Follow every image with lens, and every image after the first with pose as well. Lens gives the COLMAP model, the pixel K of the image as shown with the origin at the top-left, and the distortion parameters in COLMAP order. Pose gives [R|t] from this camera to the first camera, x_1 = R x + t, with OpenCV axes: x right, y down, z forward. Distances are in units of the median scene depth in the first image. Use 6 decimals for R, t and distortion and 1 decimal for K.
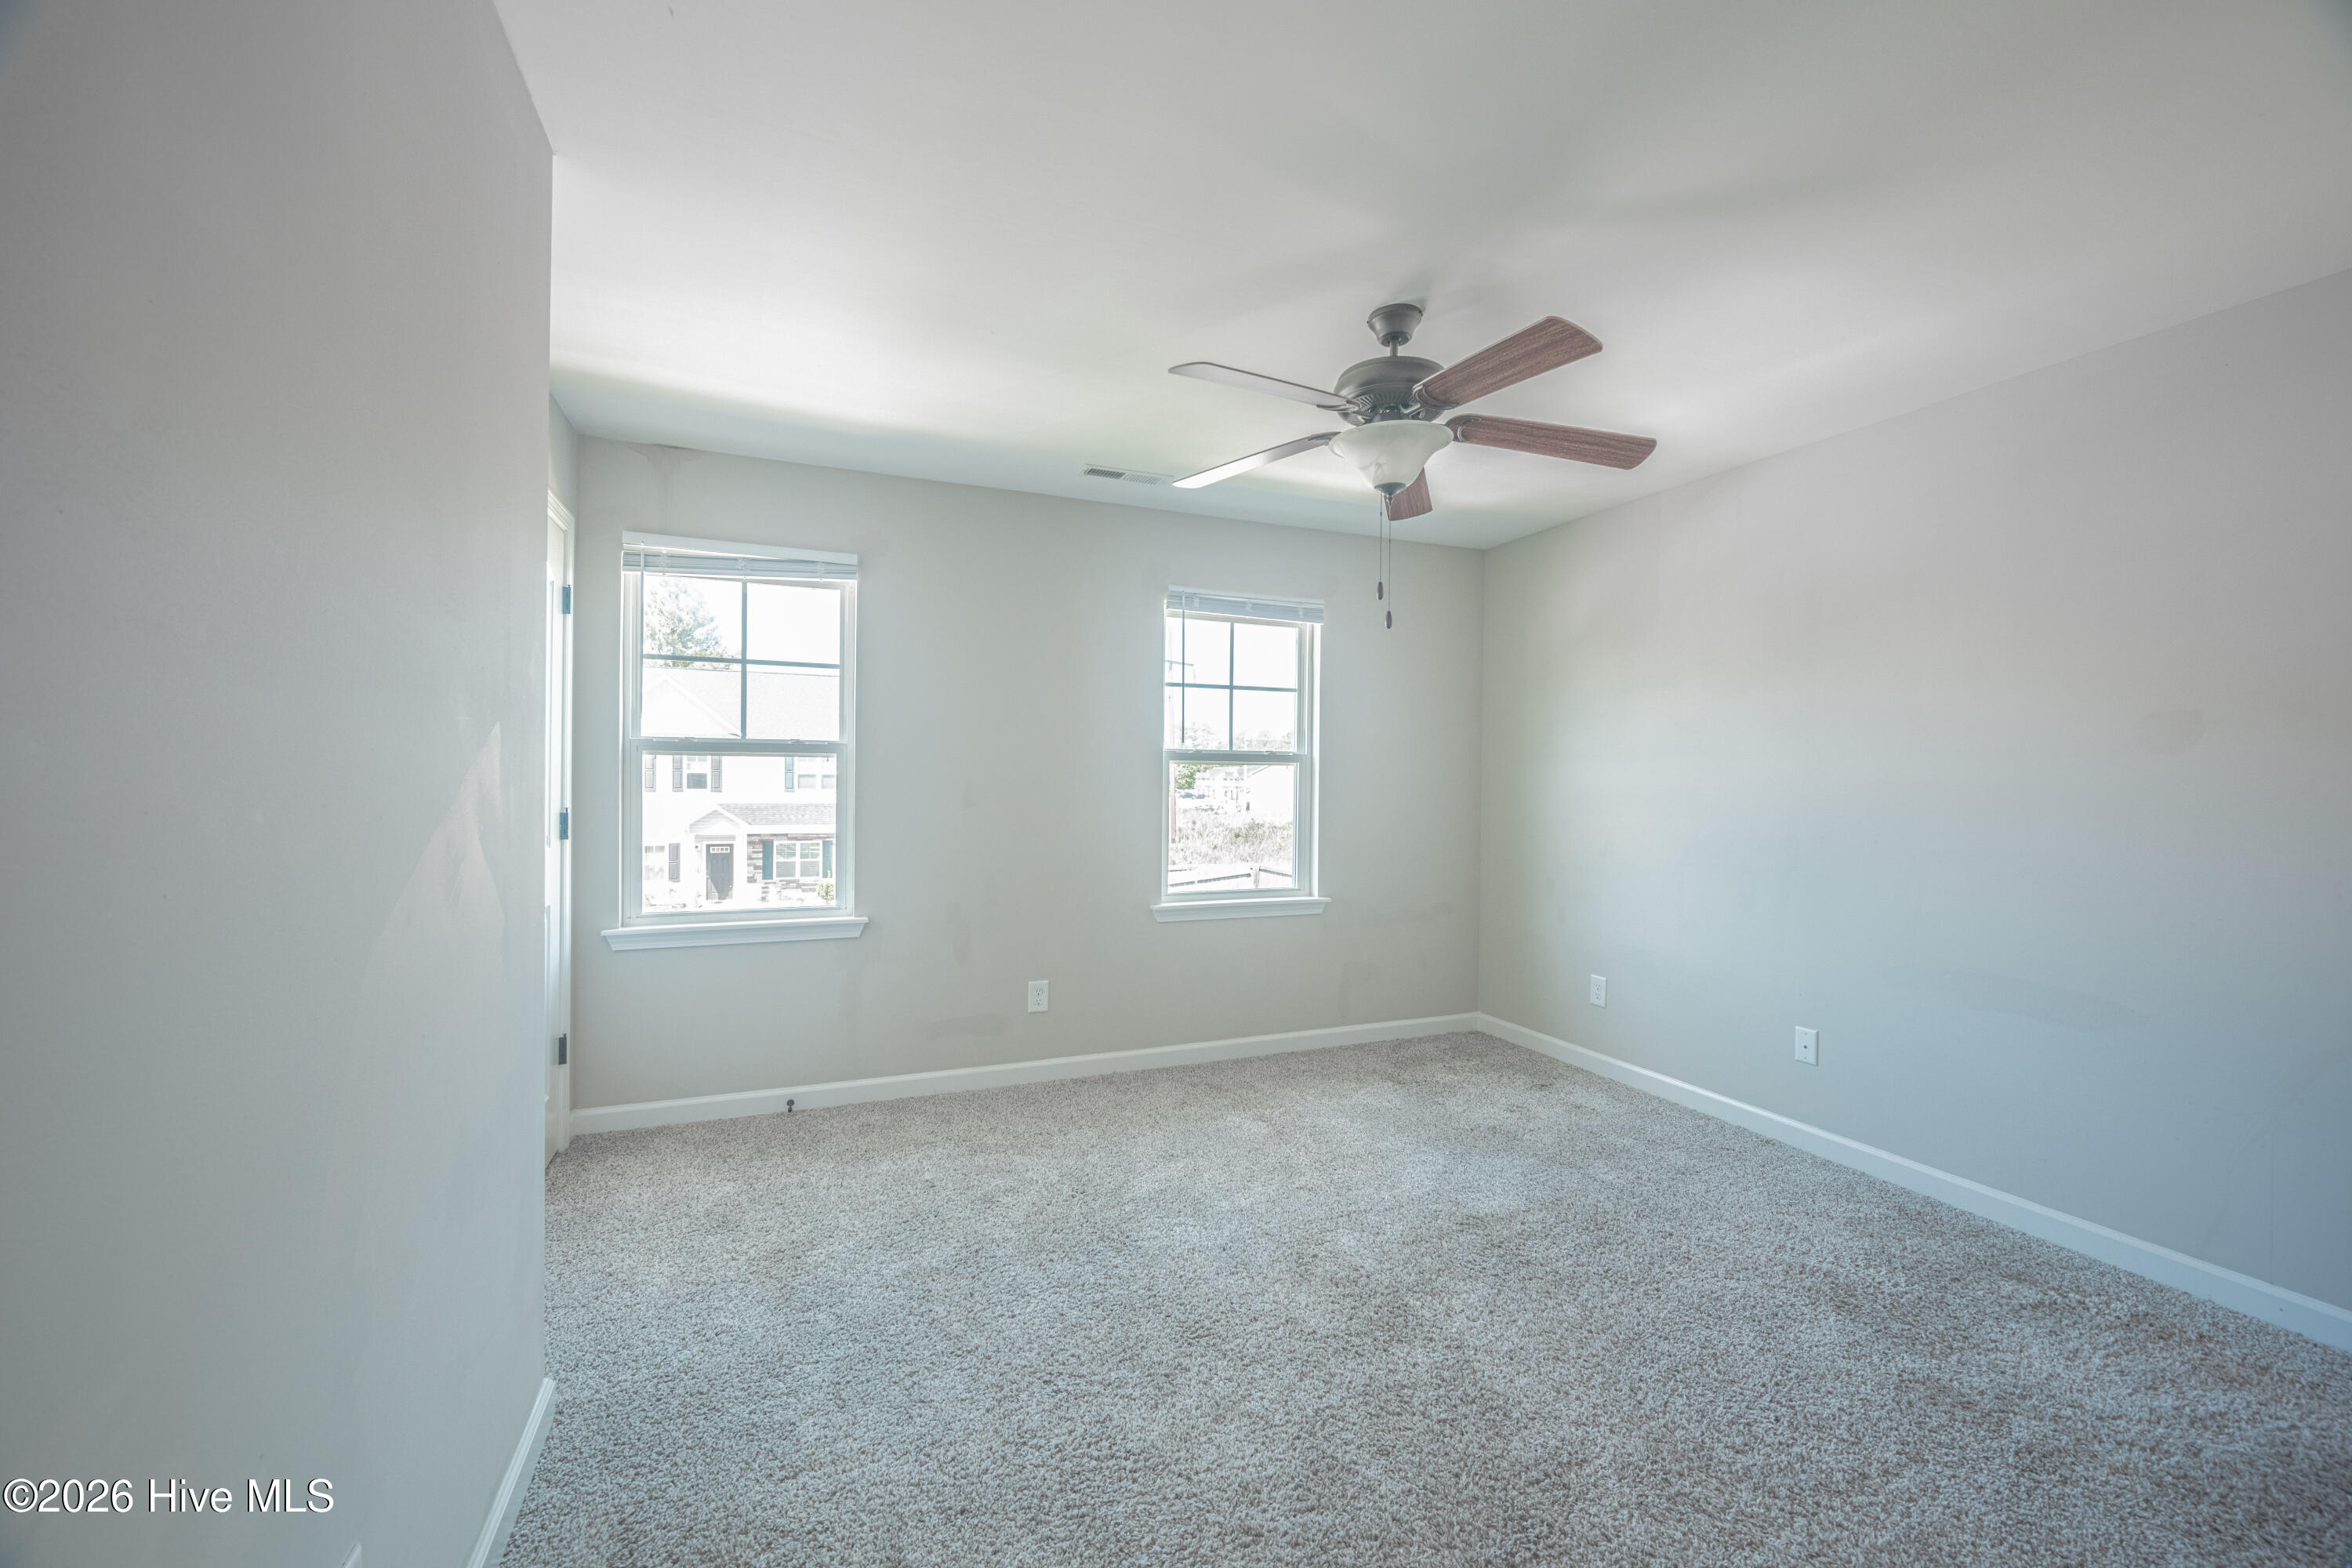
lens RADIAL K [[929.7, 0, 1184.5], [0, 929.7, 779.4], [0, 0, 1]] dist [-0.003226, -0.000334]
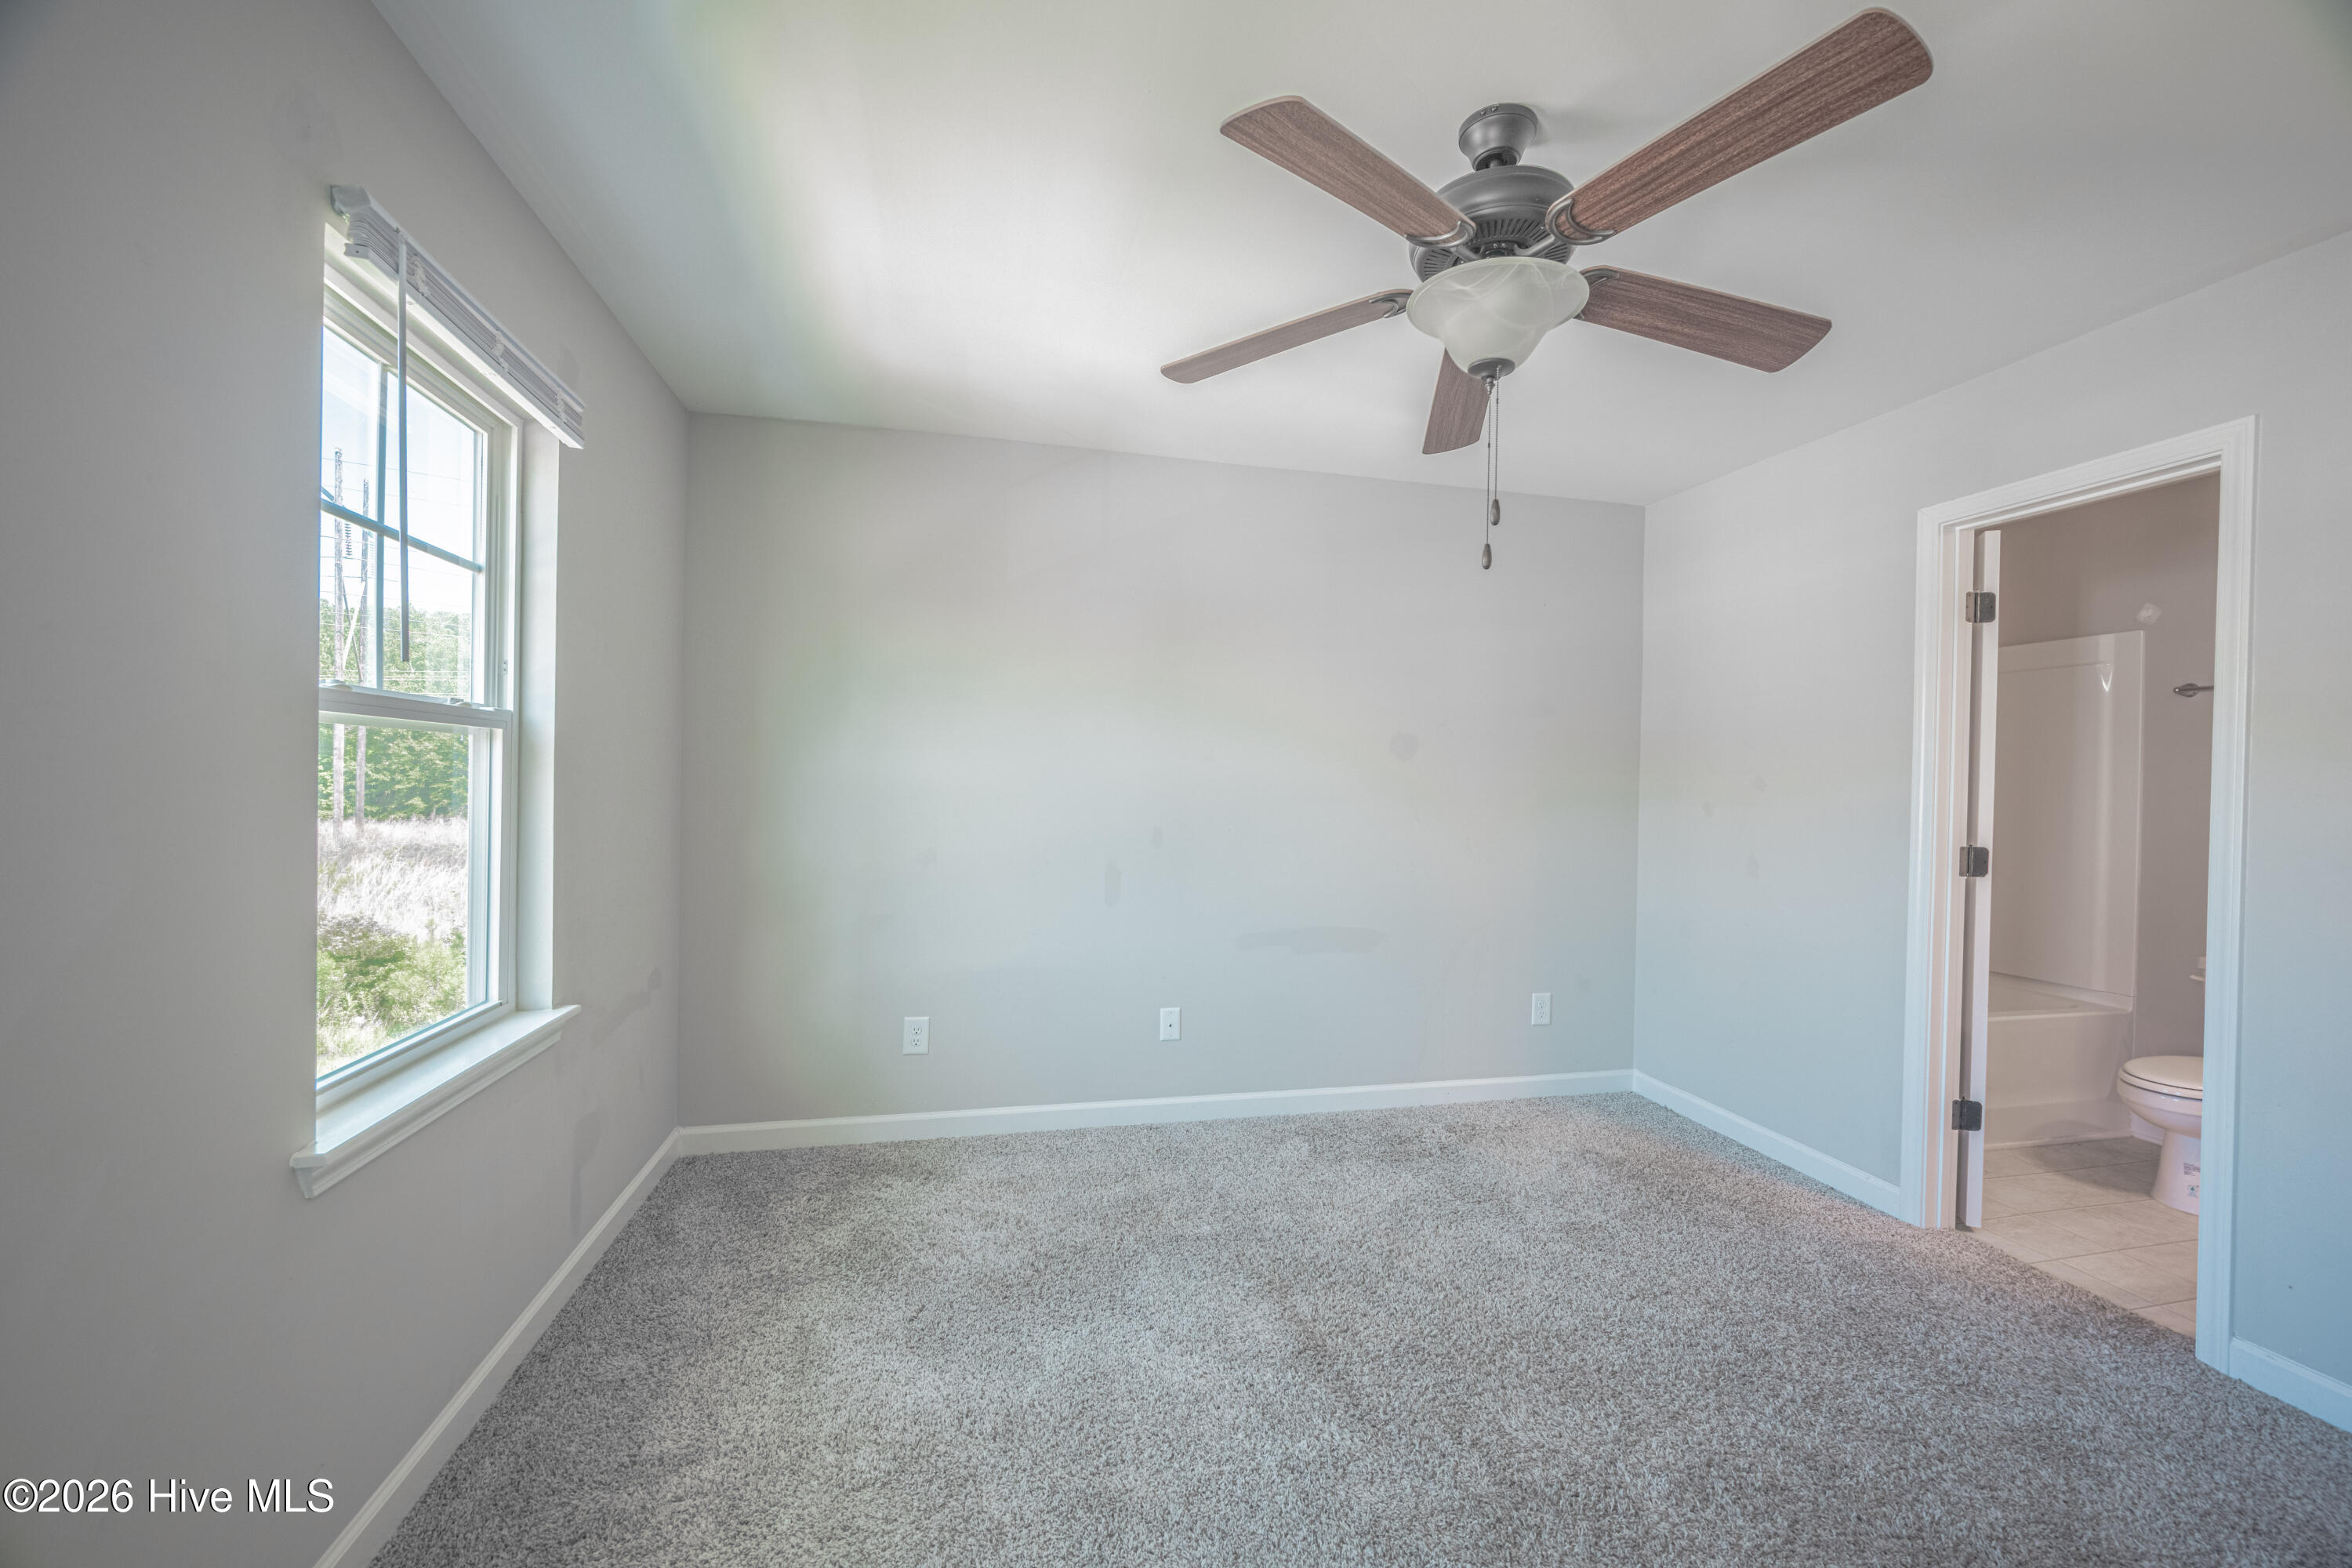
lens RADIAL K [[929.7, 0, 1191.0], [0, 929.7, 780.8], [0, 0, 1]] dist [-0.003226, -0.000334]
pose [[0.160902, -0.008544, 0.986933, -0.329986], [-0.020916, 0.999708, 0.012065, -0.006512], [-0.986749, -0.022584, 0.160676, 0.702291]]
